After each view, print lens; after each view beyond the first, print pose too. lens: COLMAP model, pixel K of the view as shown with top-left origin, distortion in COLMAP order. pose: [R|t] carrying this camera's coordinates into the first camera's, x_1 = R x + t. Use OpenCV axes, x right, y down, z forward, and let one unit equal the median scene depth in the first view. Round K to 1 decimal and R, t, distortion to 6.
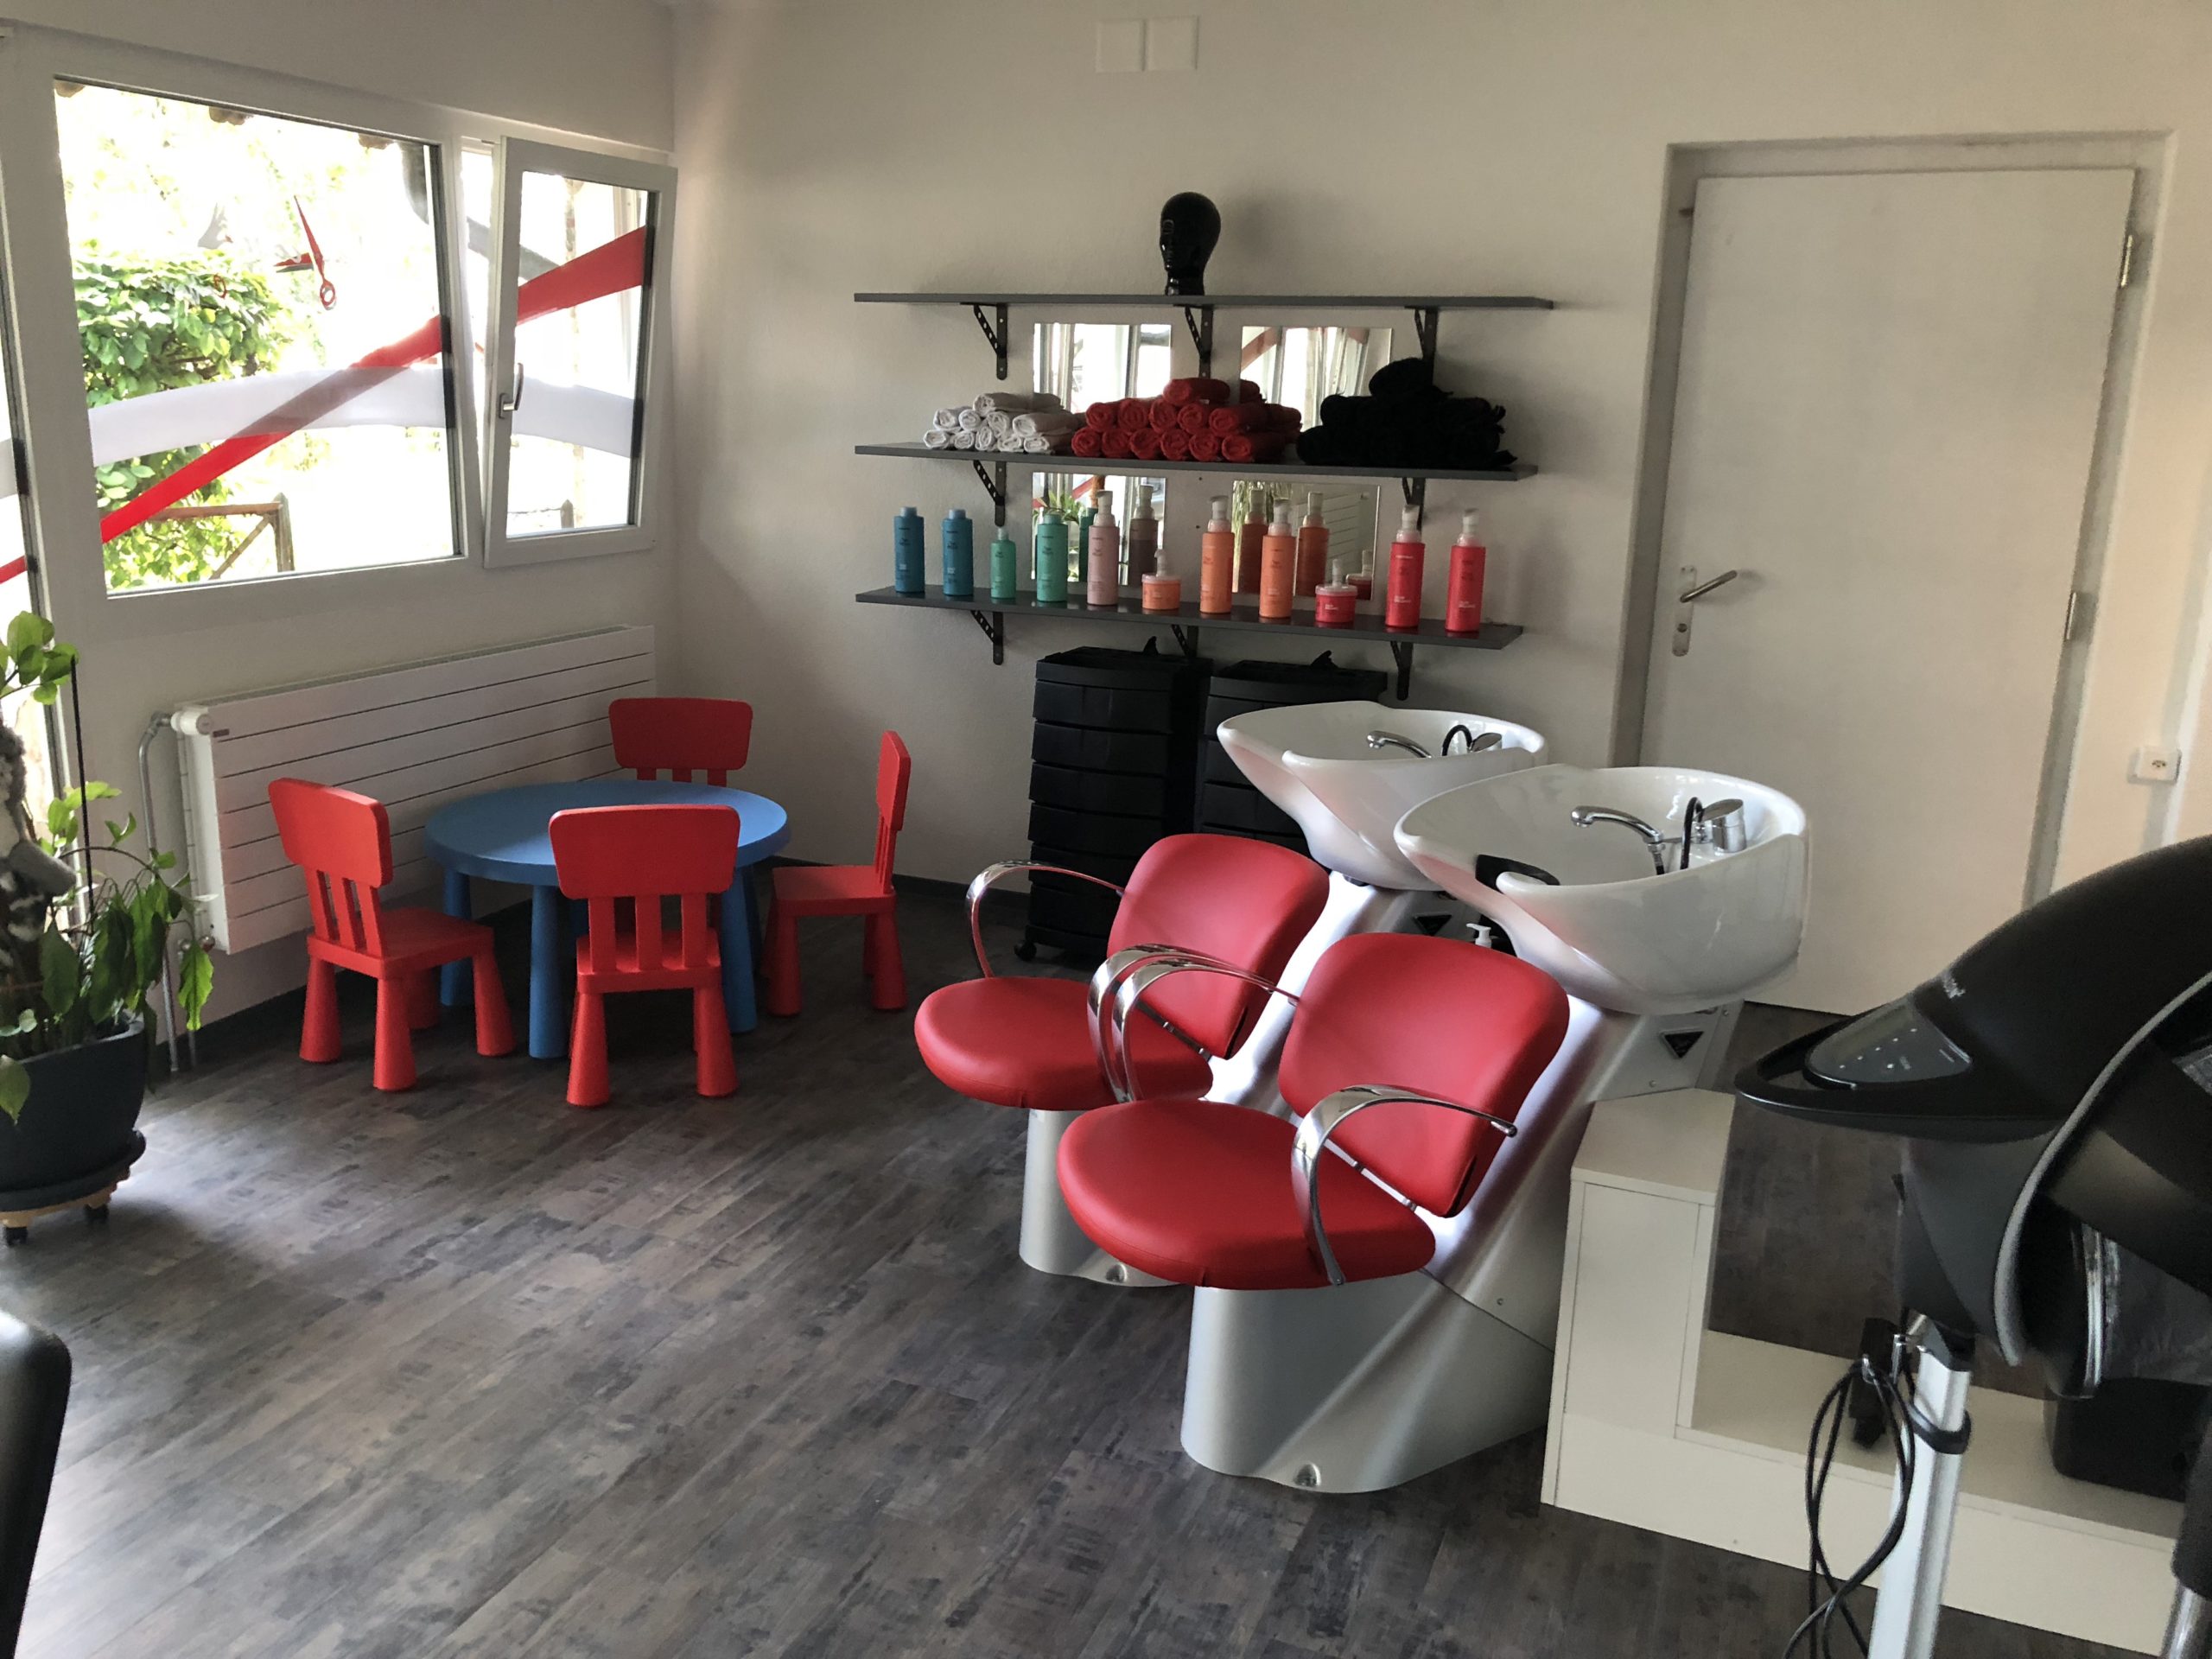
lens RADIAL K [[1805.1, 0, 1093.2], [0, 1805.1, 843.9], [0, 0, 1]] dist [0.011660, -0.001171]
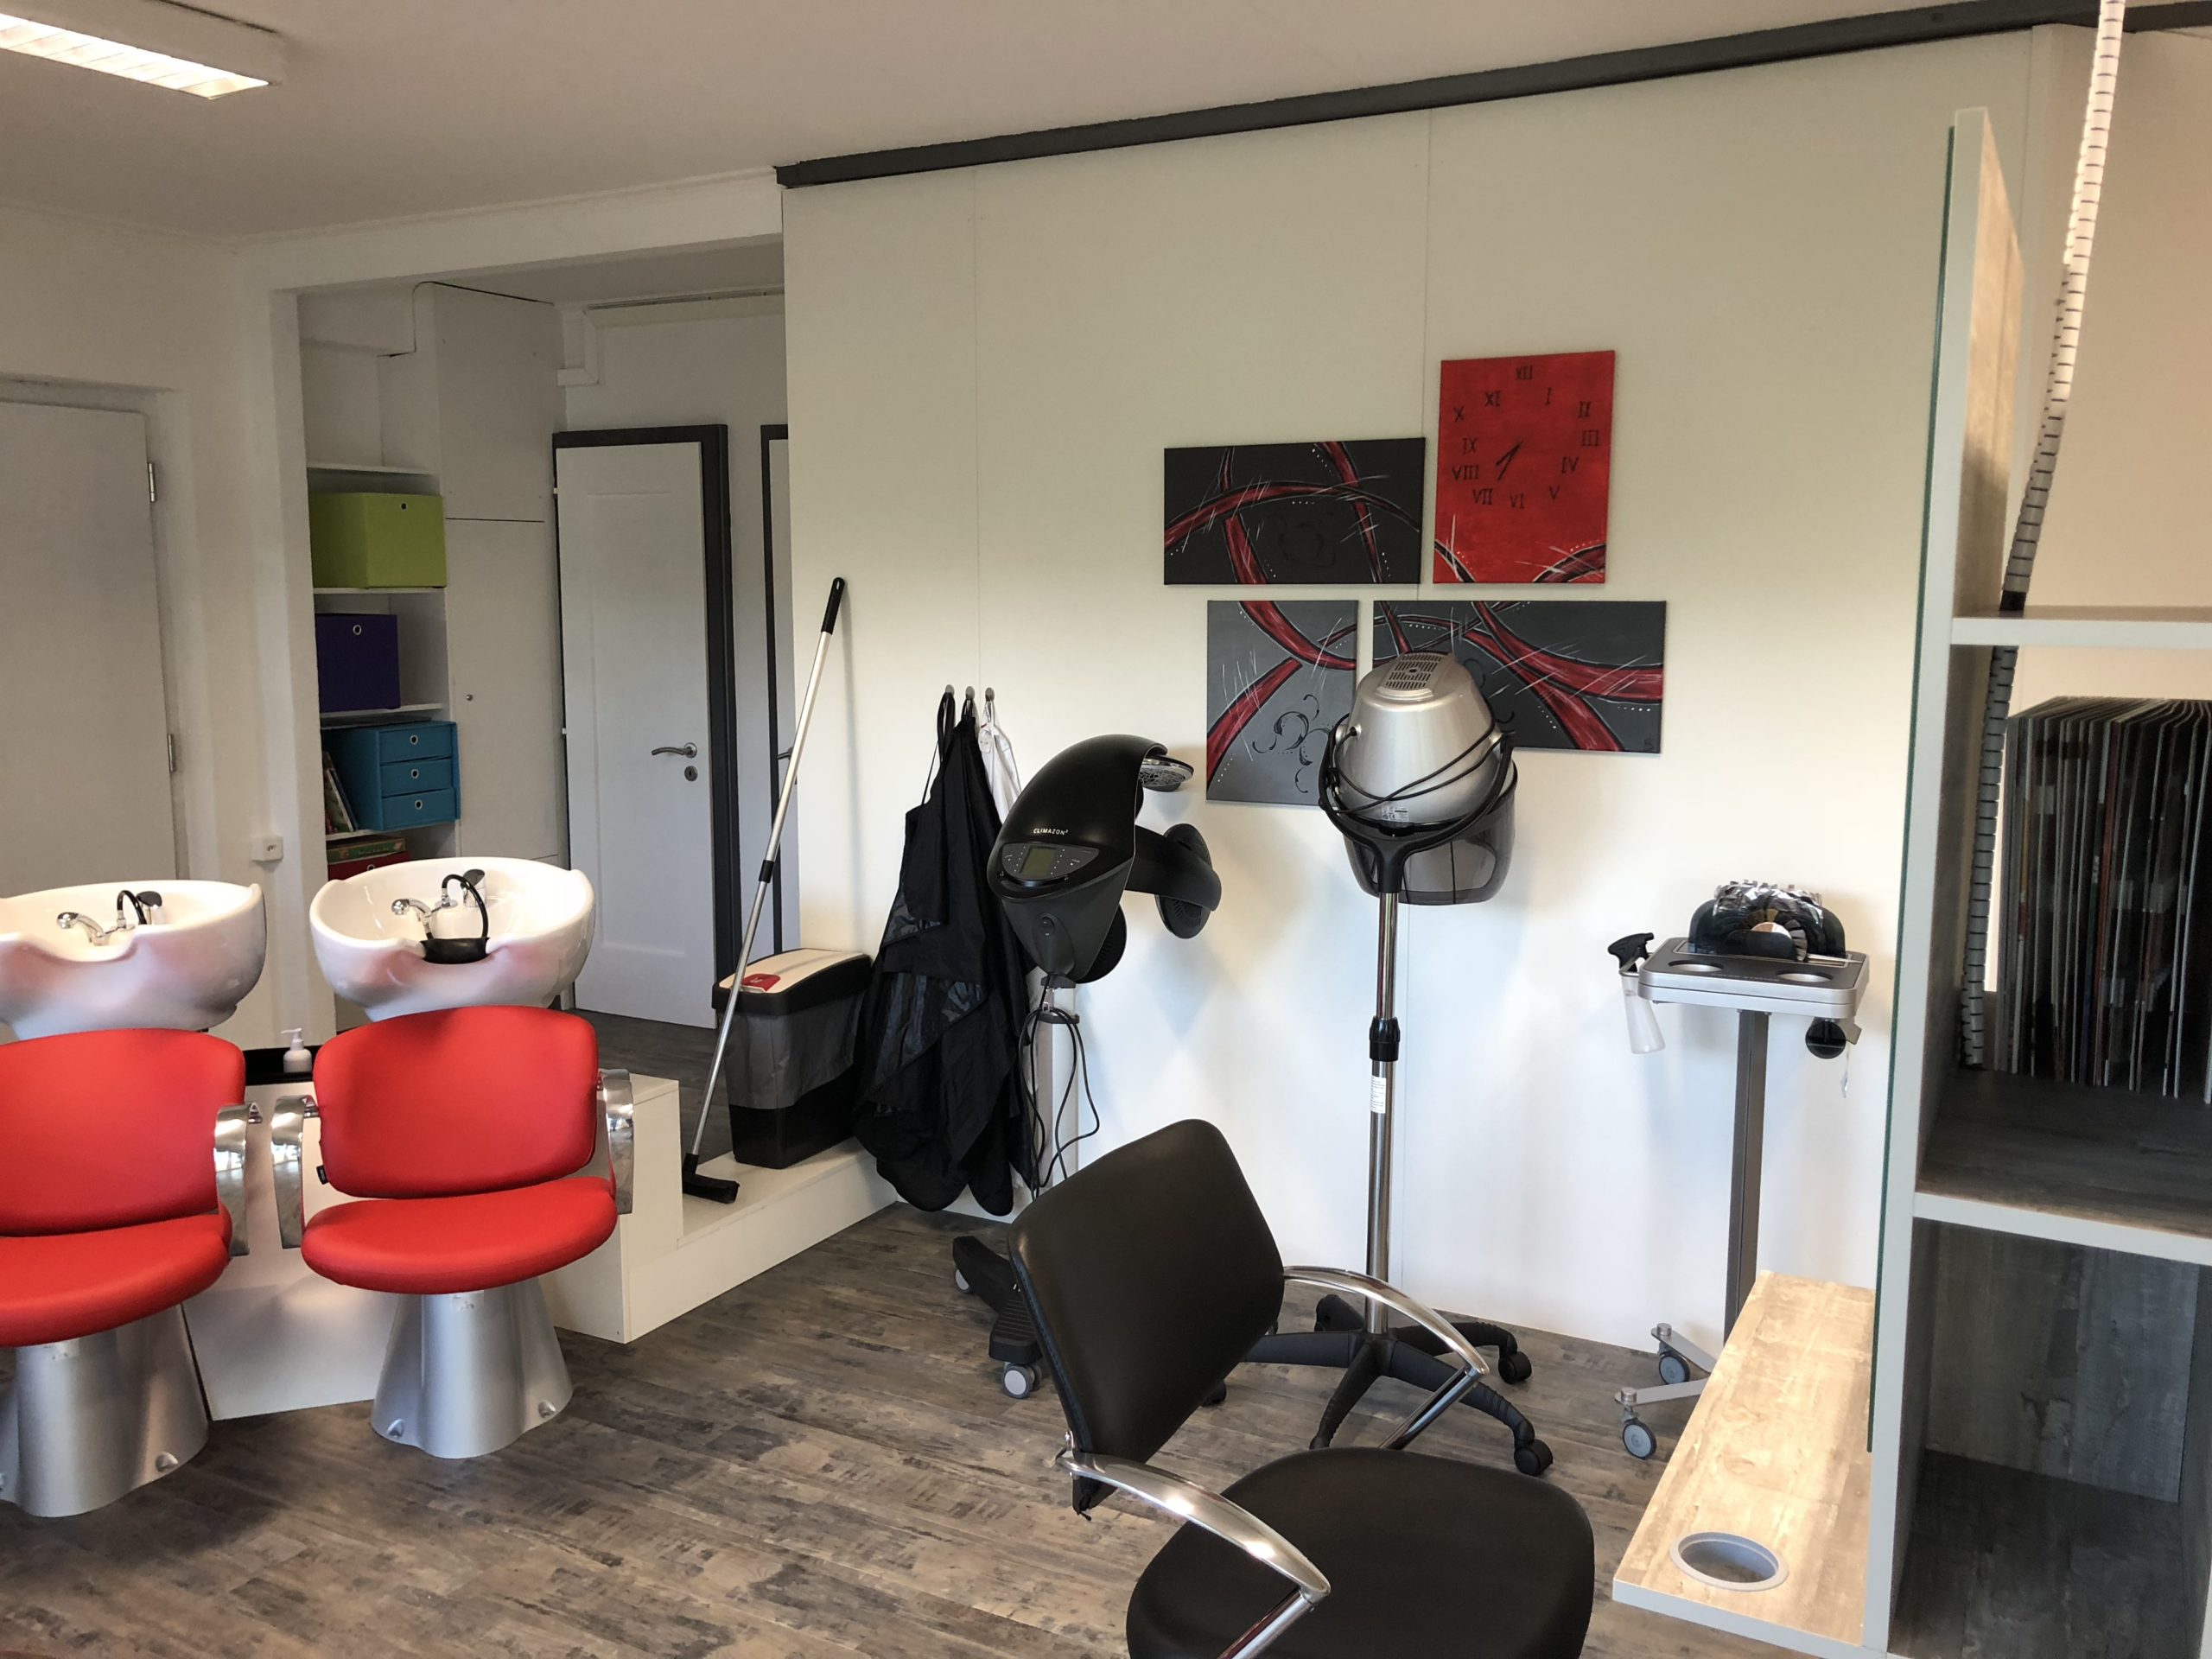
lens RADIAL K [[1805.1, 0, 1113.1], [0, 1805.1, 845.8], [0, 0, 1]] dist [0.011660, -0.001171]
pose [[0.086734, -0.167920, 0.981978, -1.053378], [0.245962, 0.958788, 0.142230, -0.127463], [-0.965391, 0.229192, 0.124462, 0.339879]]
